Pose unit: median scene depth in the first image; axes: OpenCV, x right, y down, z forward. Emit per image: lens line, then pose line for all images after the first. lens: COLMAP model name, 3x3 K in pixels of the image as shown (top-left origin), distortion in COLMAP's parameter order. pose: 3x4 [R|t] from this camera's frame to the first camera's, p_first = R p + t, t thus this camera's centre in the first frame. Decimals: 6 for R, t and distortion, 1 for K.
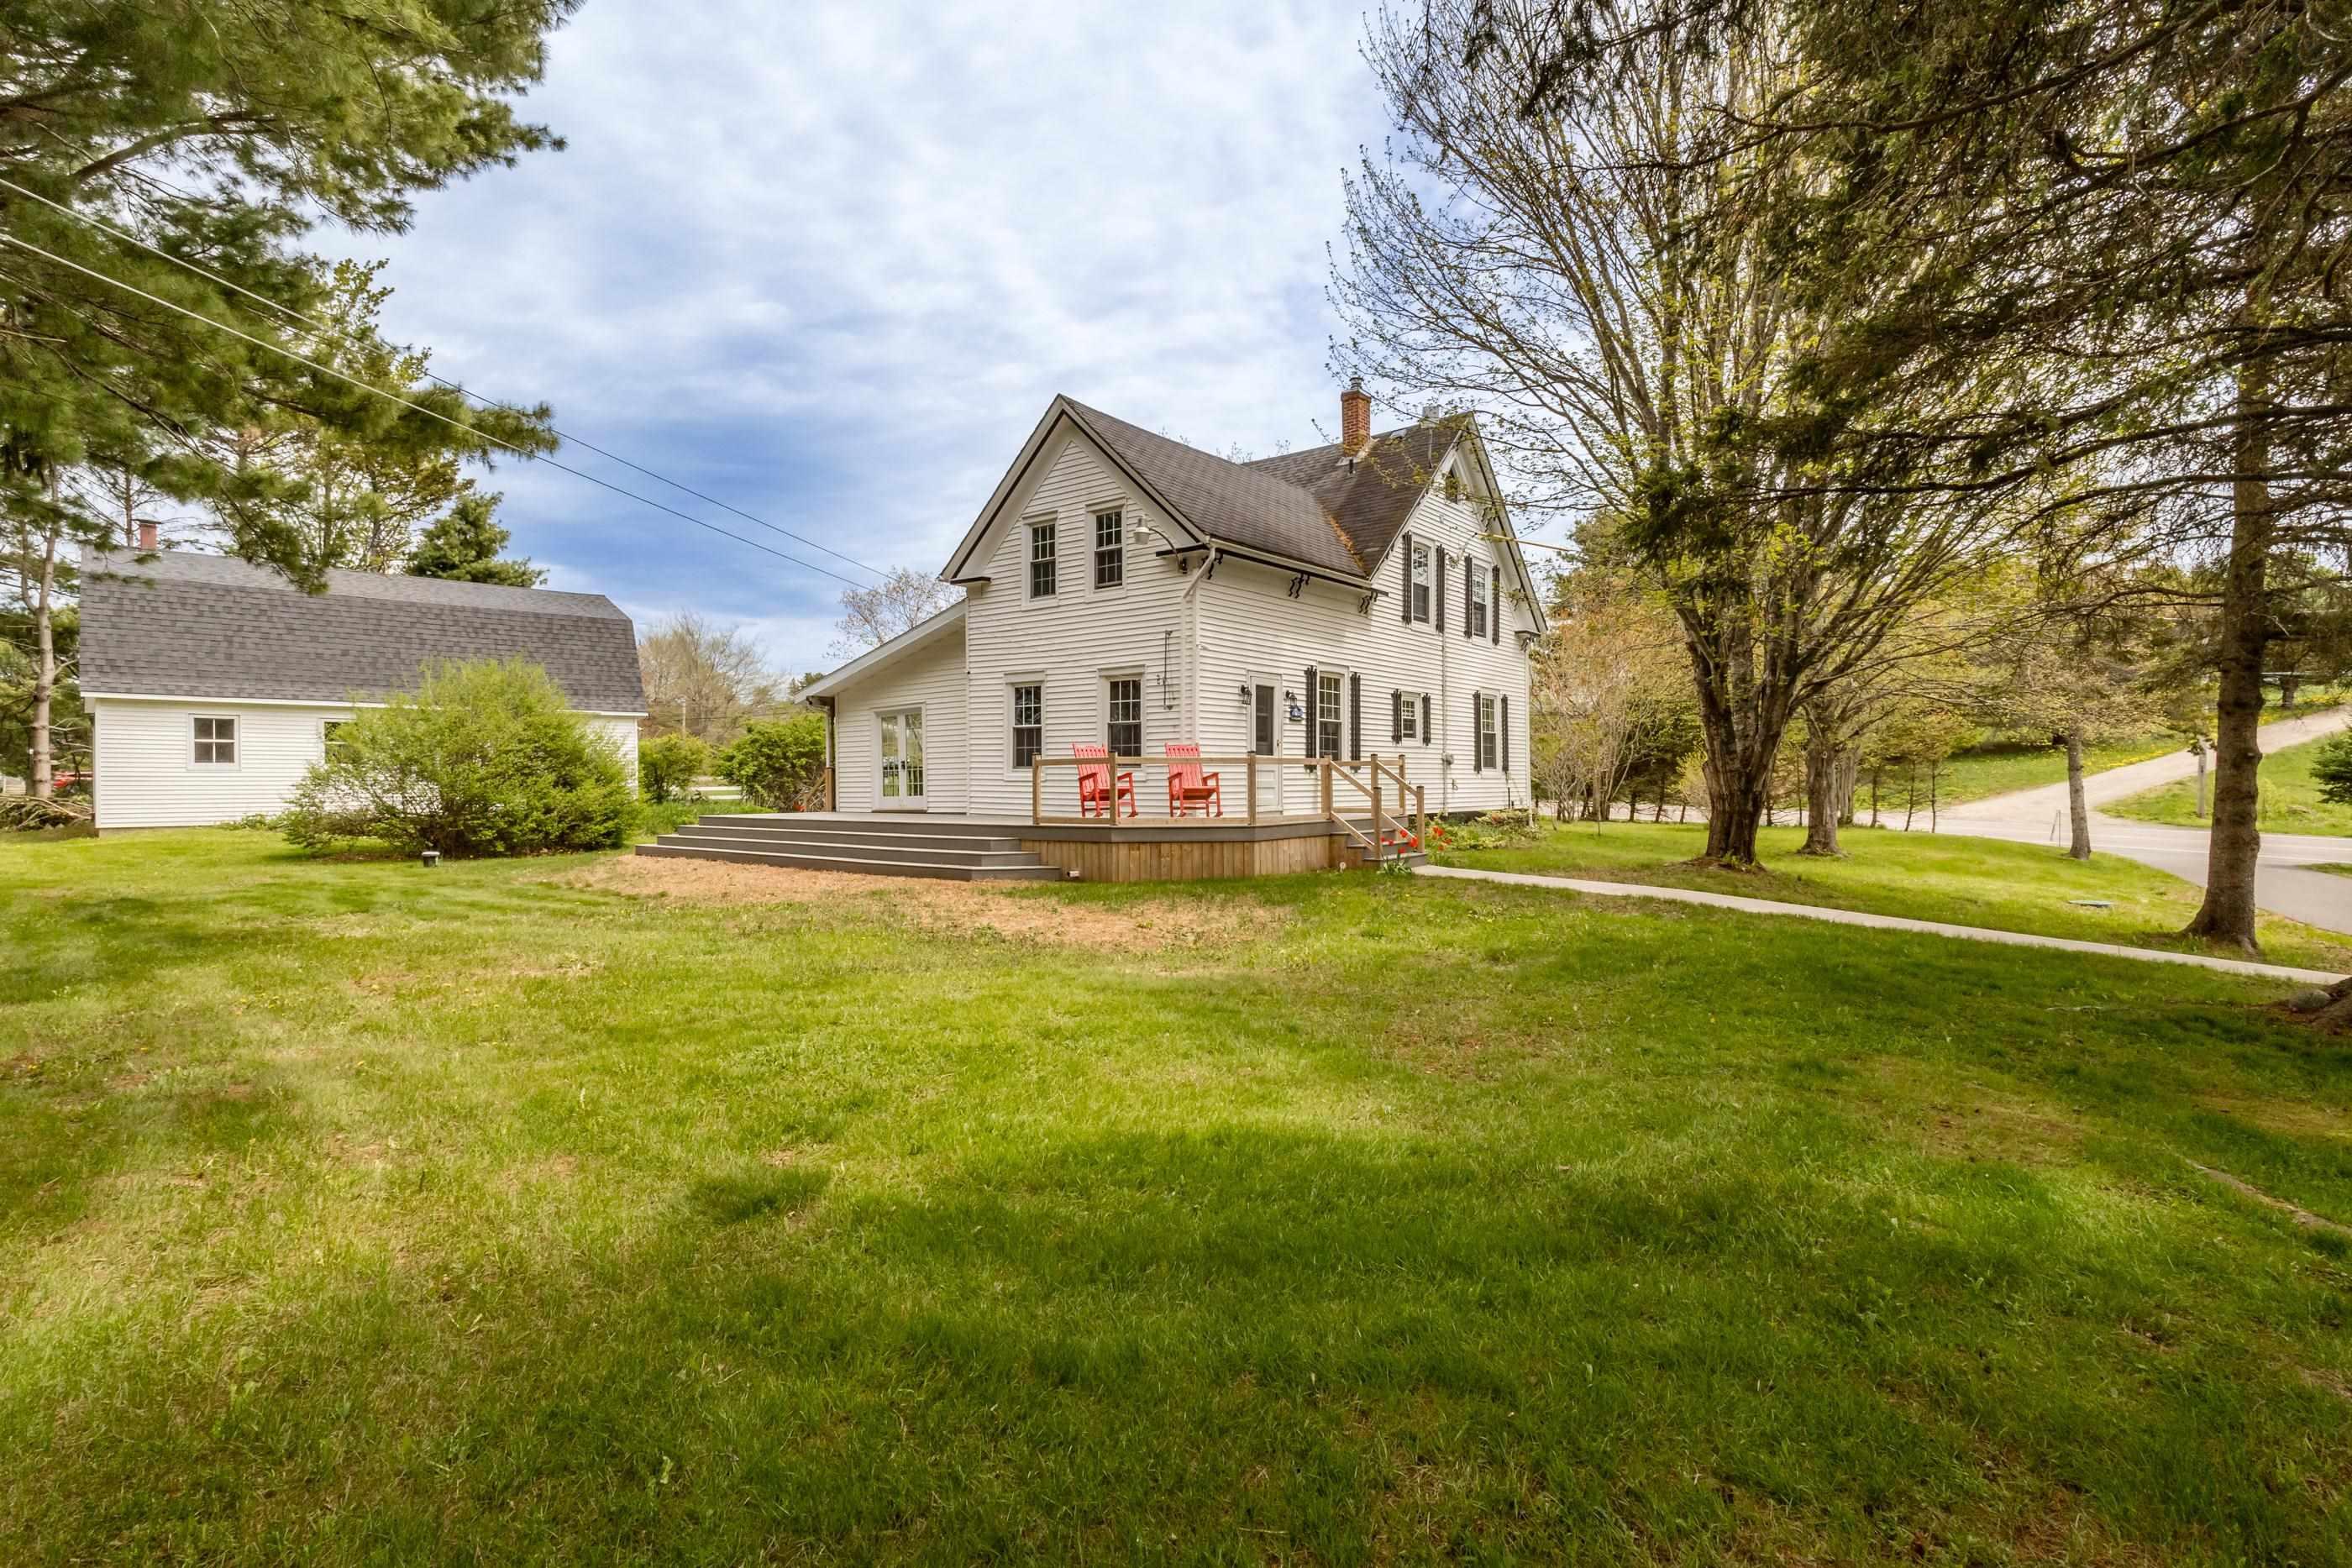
lens RADIAL K [[1123.9, 0, 1178.1], [0, 1123.9, 788.2], [0, 0, 1]] dist [0.011352, -0.000681]
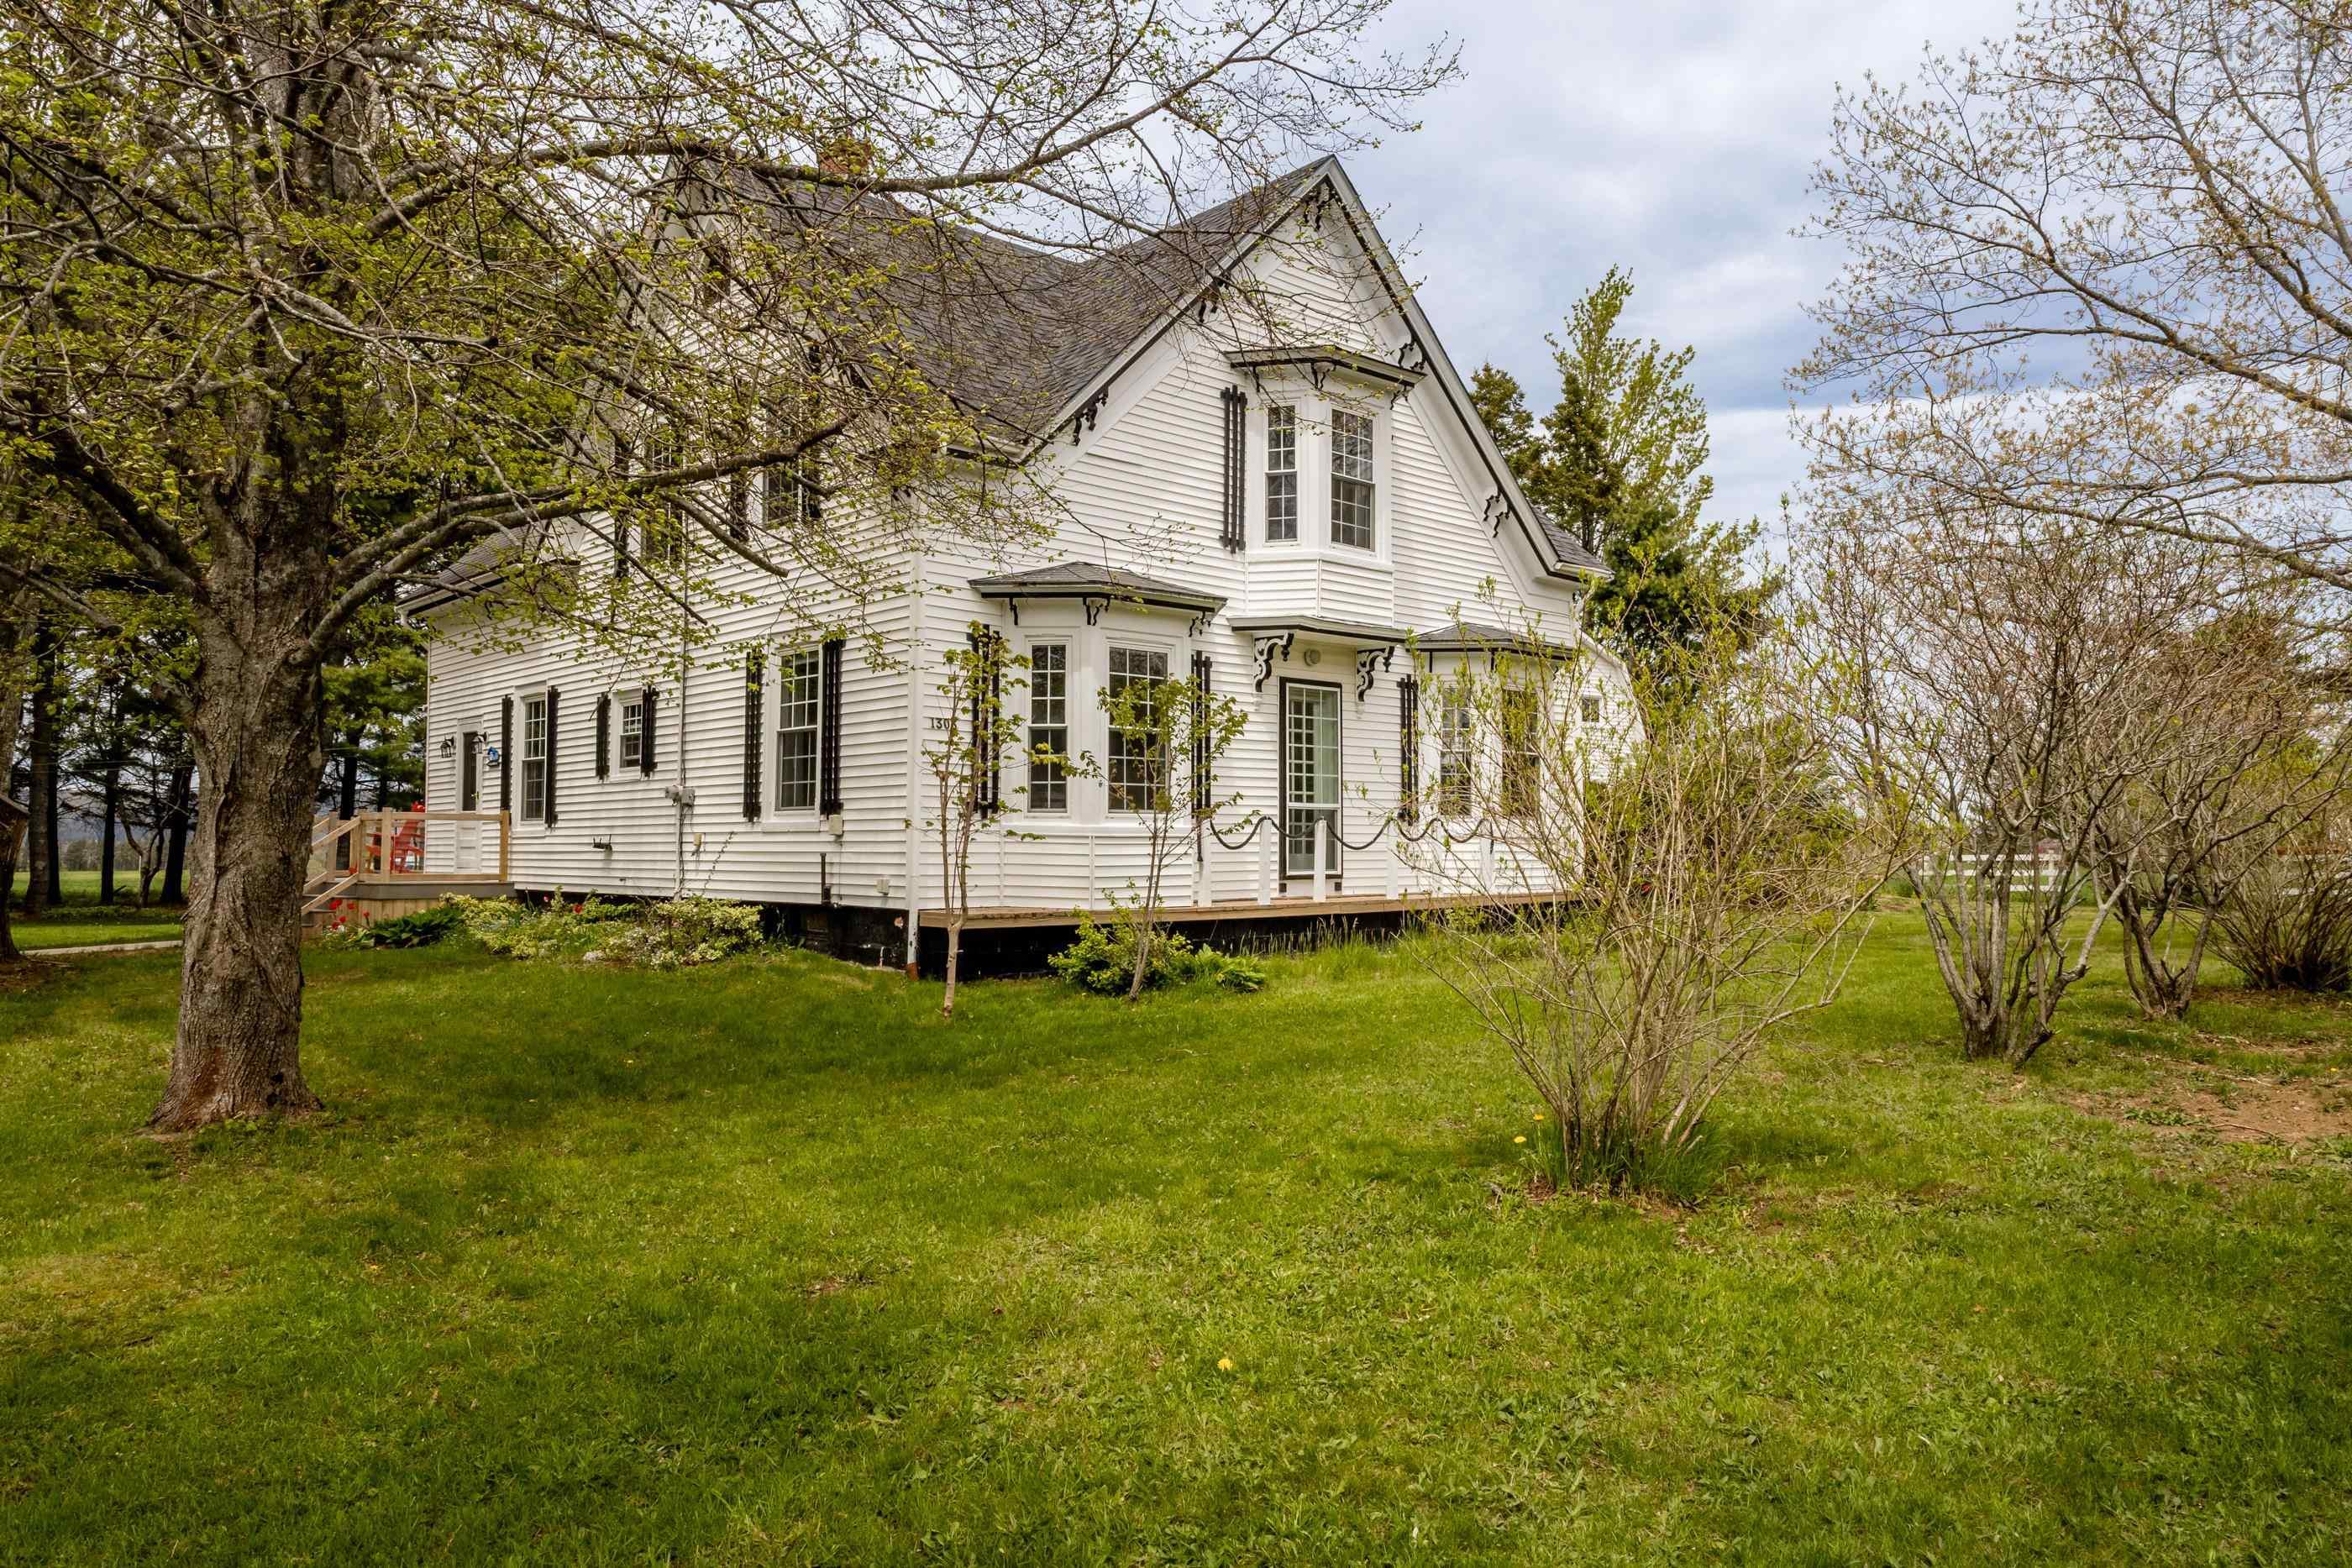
lens RADIAL K [[1639.1, 0, 1174.6], [0, 1639.1, 783.7], [0, 0, 1]] dist [0.008585, 0.001816]
pose [[-0.162697, -0.030624, -0.986201, 1.011660], [0.001635, 0.999508, -0.031307, -0.007959], [0.986675, -0.006706, -0.162567, 1.416507]]
